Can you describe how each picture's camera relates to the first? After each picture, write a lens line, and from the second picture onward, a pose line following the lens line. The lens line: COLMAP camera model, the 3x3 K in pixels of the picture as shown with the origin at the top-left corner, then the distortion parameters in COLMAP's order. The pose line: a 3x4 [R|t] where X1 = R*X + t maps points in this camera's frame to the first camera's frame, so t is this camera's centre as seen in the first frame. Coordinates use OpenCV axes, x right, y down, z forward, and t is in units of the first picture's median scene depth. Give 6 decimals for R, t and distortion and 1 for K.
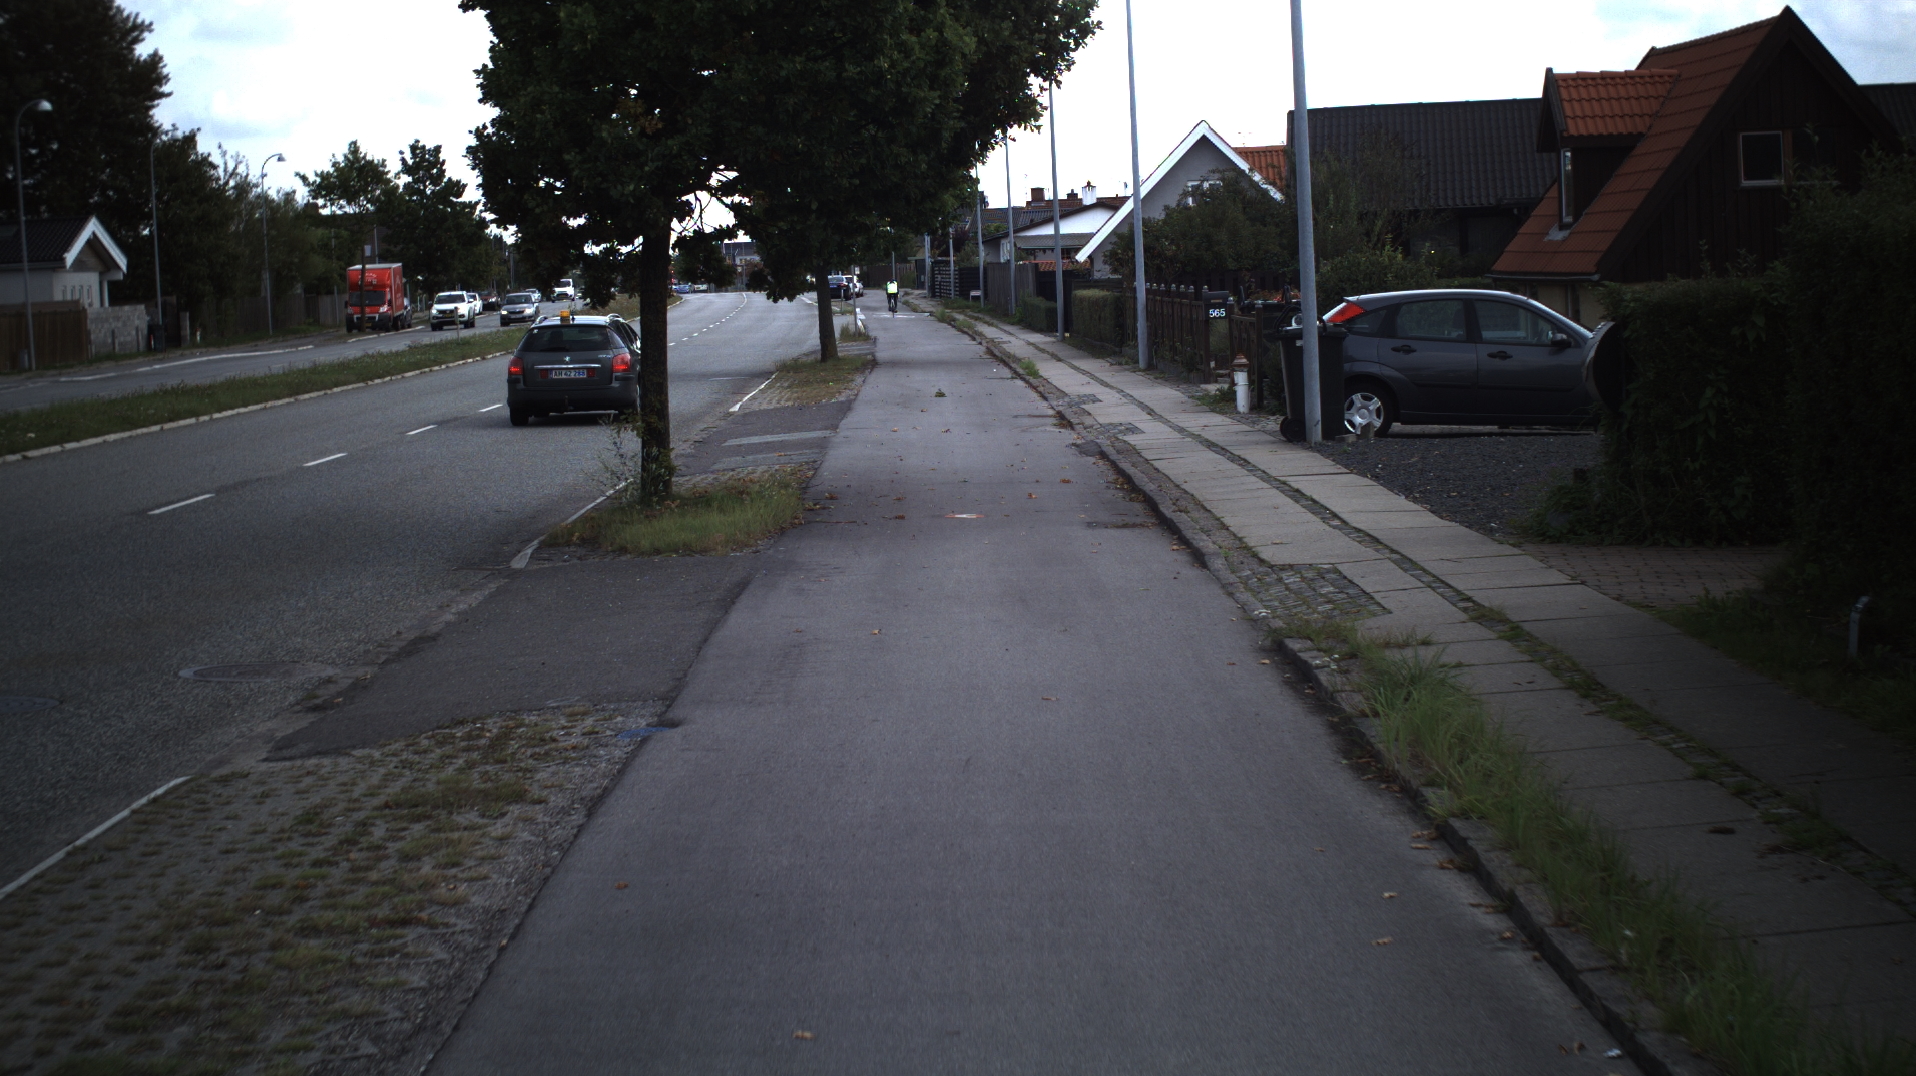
lens RADIAL K [[3585.7, 0, 958.0], [0, 3585.7, 538.0], [0, 0, 1]] dist [-0.243387, 0.222559]
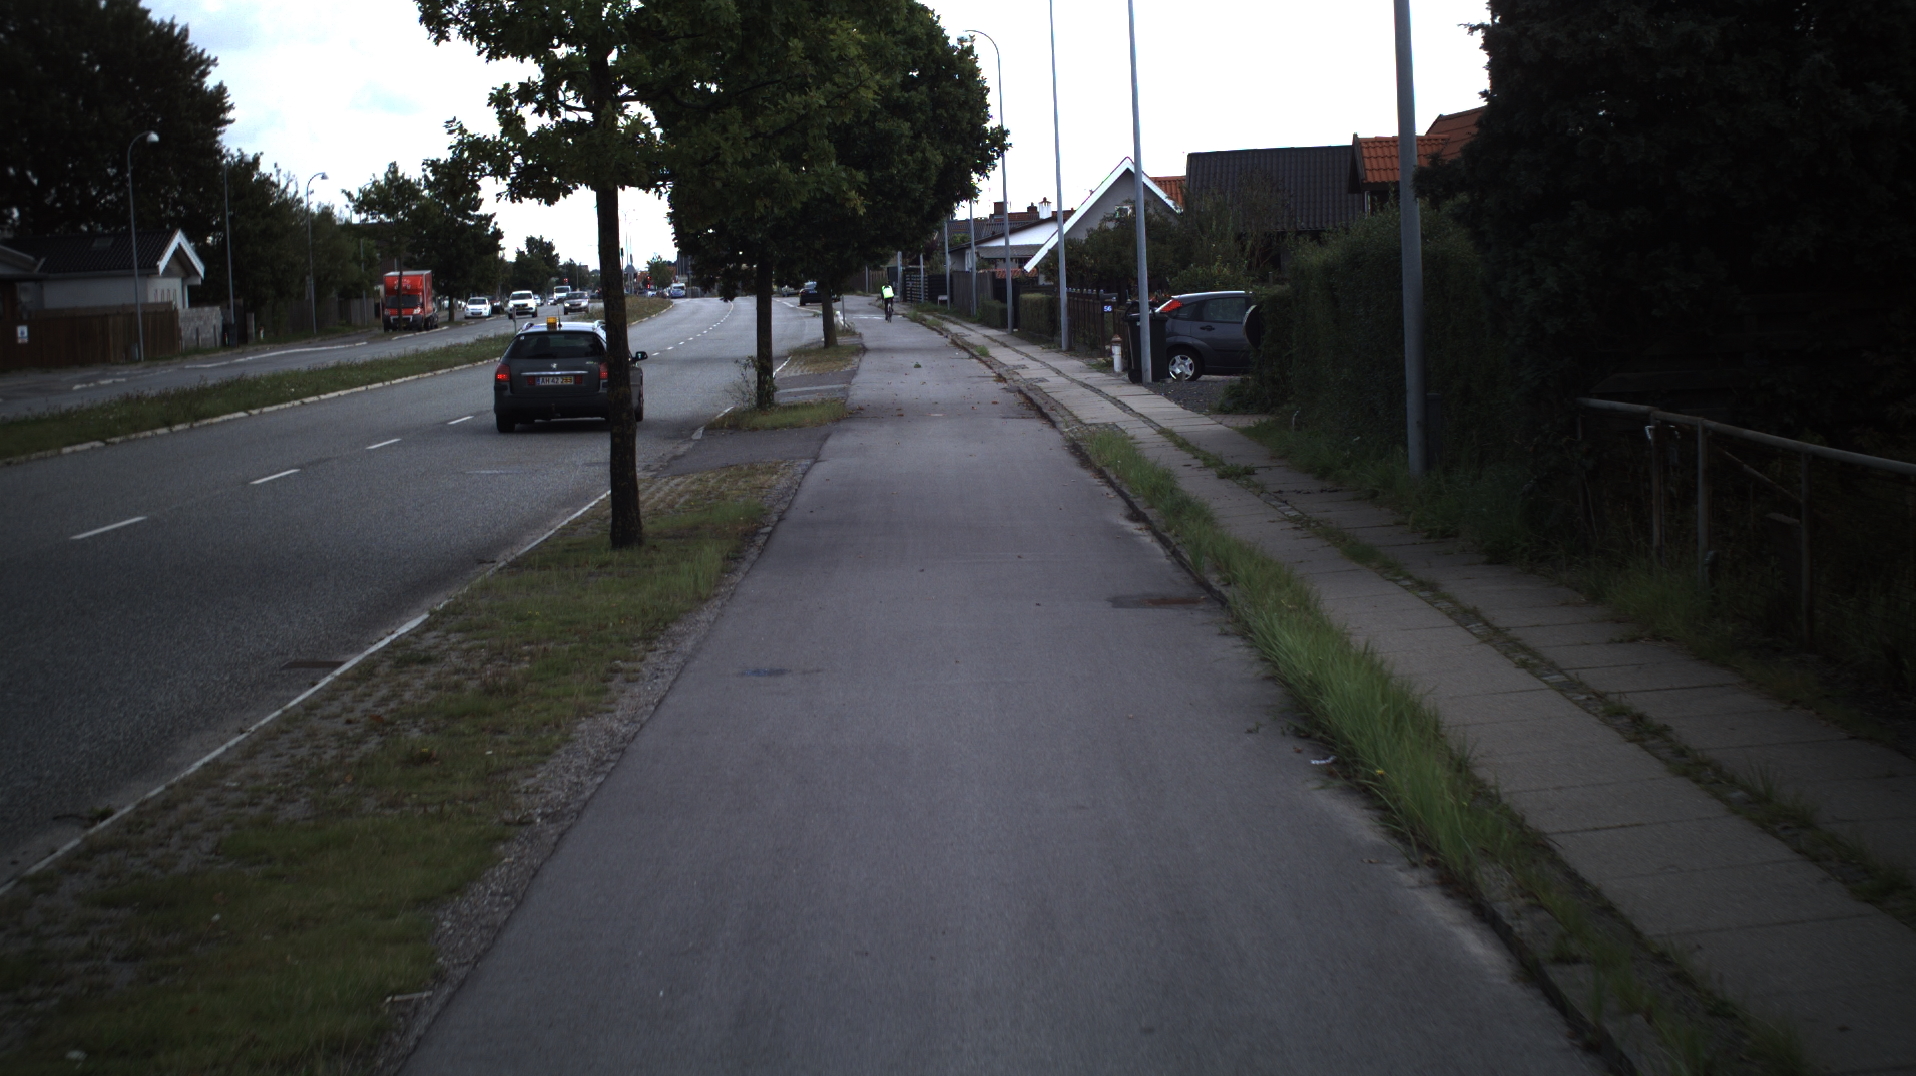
lens RADIAL K [[3585.7, 0, 958.0], [0, 3585.7, 538.0], [0, 0, 1]] dist [-0.243387, 0.222559]
pose [[0.999958, 0.000877, 0.009135, -0.001047], [-0.000861, 0.999998, -0.001798, 0.017273], [-0.009136, 0.001791, 0.999957, -0.236957]]
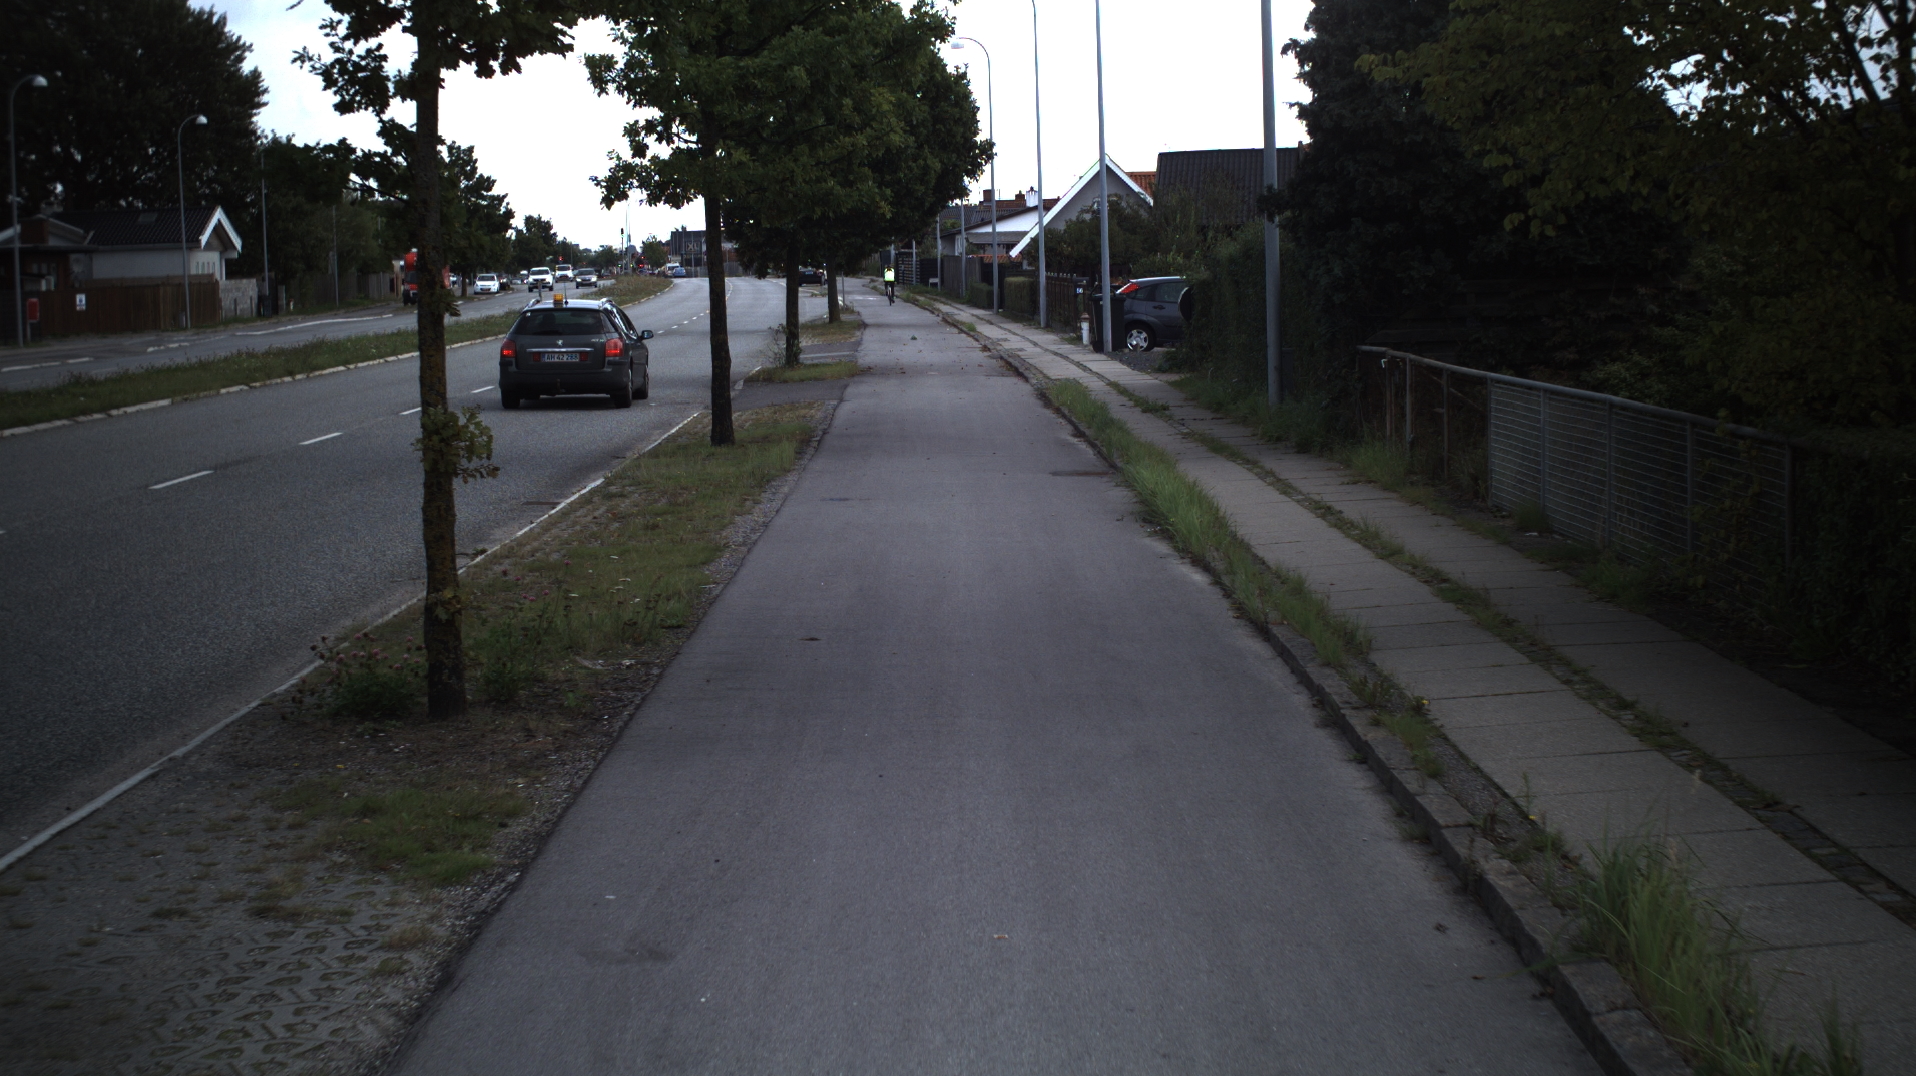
lens RADIAL K [[3585.7, 0, 958.0], [0, 3585.7, 538.0], [0, 0, 1]] dist [-0.243387, 0.222559]
pose [[0.999802, 0.014774, 0.013332, -0.002966], [-0.014810, 0.999887, 0.002646, 0.025996], [-0.013291, -0.002843, 0.999908, -0.355087]]
